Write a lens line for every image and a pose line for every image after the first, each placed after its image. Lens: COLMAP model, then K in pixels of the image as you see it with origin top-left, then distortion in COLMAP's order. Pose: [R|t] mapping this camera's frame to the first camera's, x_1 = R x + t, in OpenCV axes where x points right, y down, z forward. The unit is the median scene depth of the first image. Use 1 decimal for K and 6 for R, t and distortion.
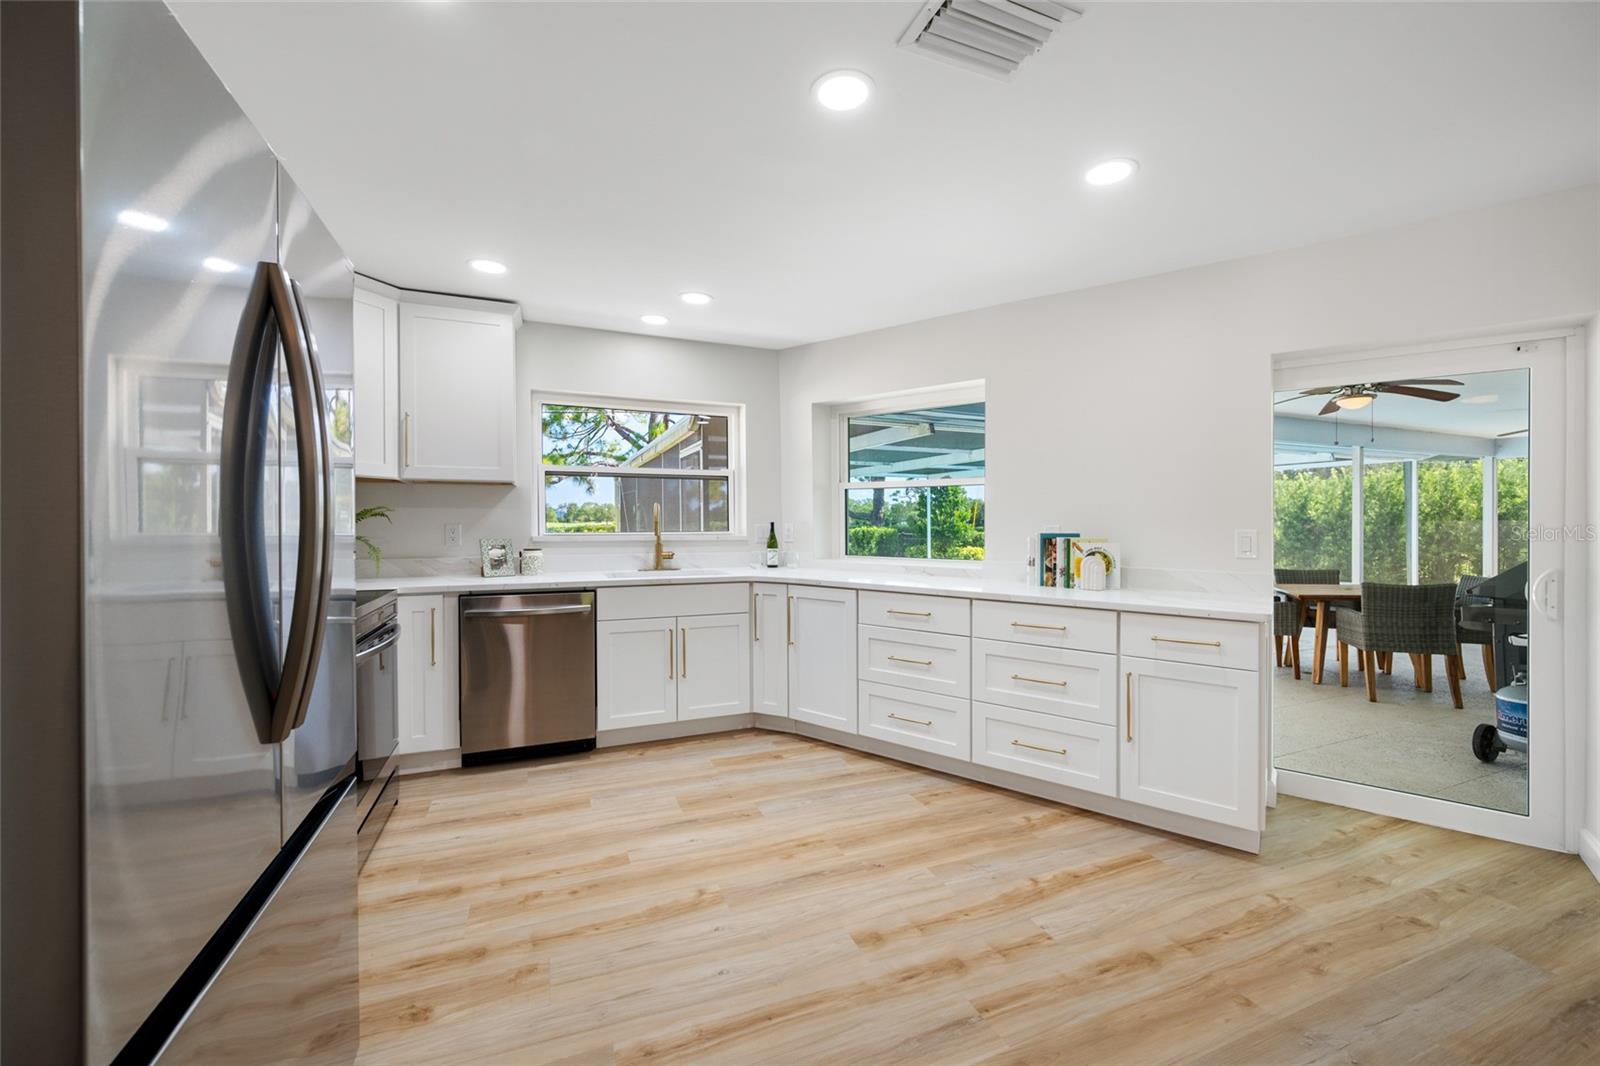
lens RADIAL K [[639.3, 0, 798.4], [0, 639.3, 521.9], [0, 0, 1]] dist [-0.001753, 0.000064]
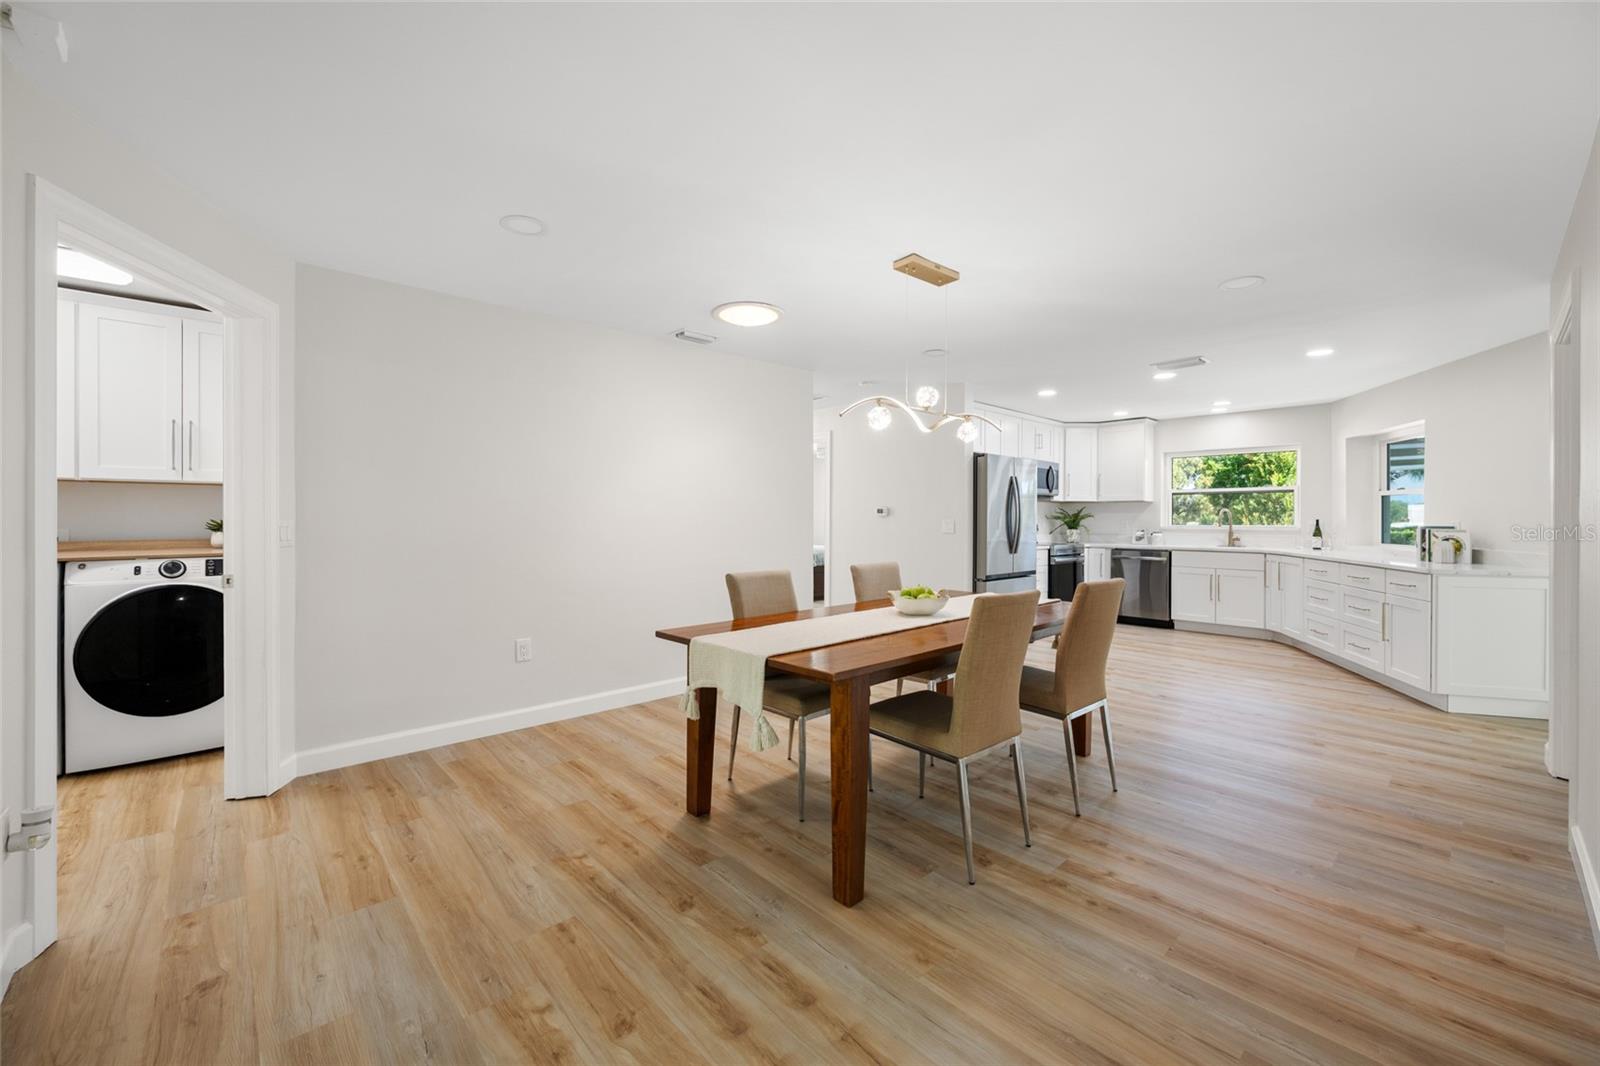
lens RADIAL K [[639.3, 0, 798.4], [0, 639.3, 521.9], [0, 0, 1]] dist [-0.001753, 0.000064]
pose [[0.341090, 0.002595, -0.940027, 1.133755], [-0.002611, 0.999995, 0.001813, 0.007580], [0.940027, 0.001836, 0.341095, -0.797122]]
